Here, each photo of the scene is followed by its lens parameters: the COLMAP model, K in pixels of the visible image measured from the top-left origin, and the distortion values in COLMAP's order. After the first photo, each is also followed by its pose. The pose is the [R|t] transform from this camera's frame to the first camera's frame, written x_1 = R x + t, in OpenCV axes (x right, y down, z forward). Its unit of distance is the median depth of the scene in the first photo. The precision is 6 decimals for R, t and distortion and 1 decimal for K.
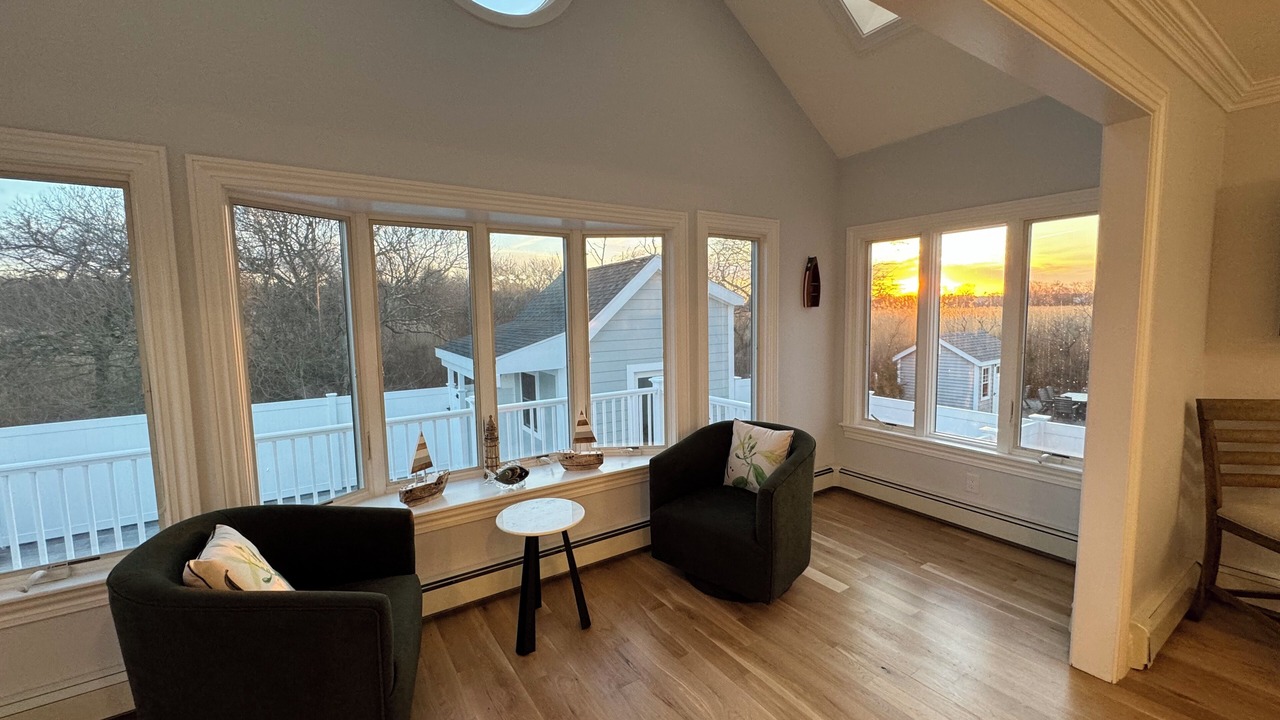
lens RADIAL K [[511.1, 0, 639.0], [0, 511.1, 355.1], [0, 0, 1]] dist [-0.004759, 0.000646]
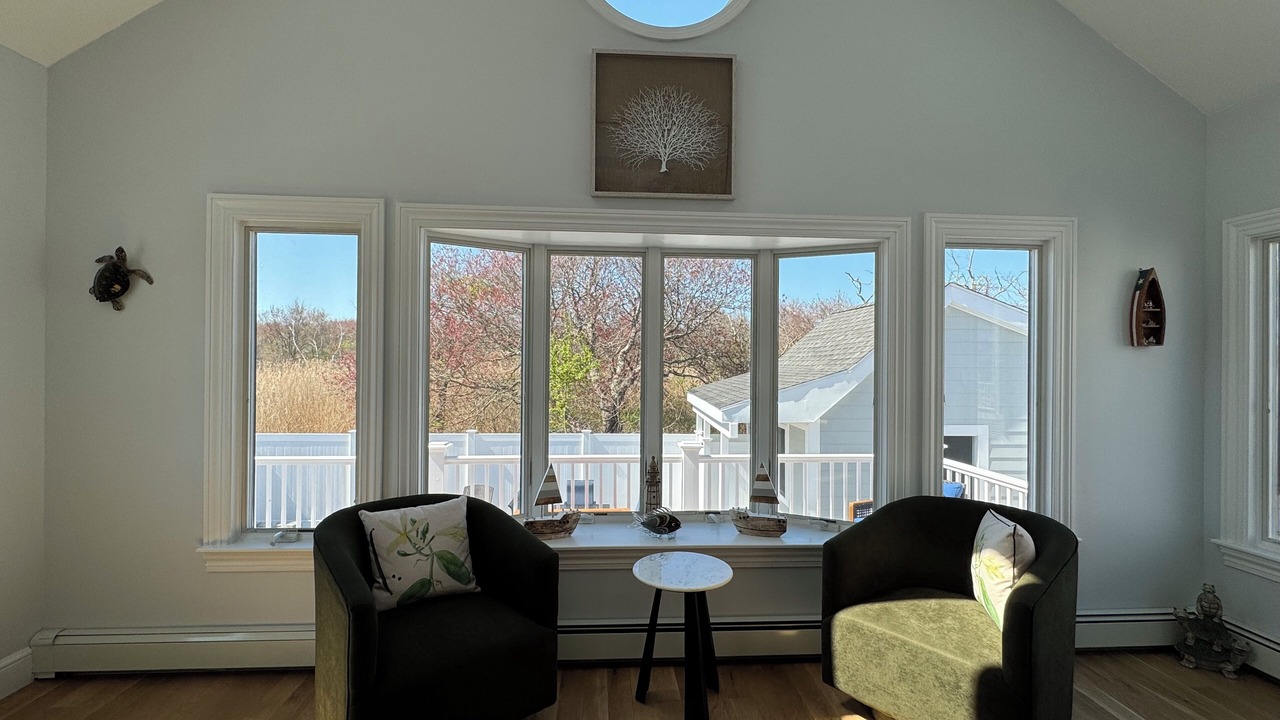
lens RADIAL K [[511.1, 0, 643.6], [0, 511.1, 365.3], [0, 0, 1]] dist [-0.004759, 0.000646]
pose [[0.865413, 0.024262, -0.500471, 0.136752], [-0.065711, 0.995696, -0.065358, 0.016237], [0.496731, 0.089448, 0.863283, 0.167172]]
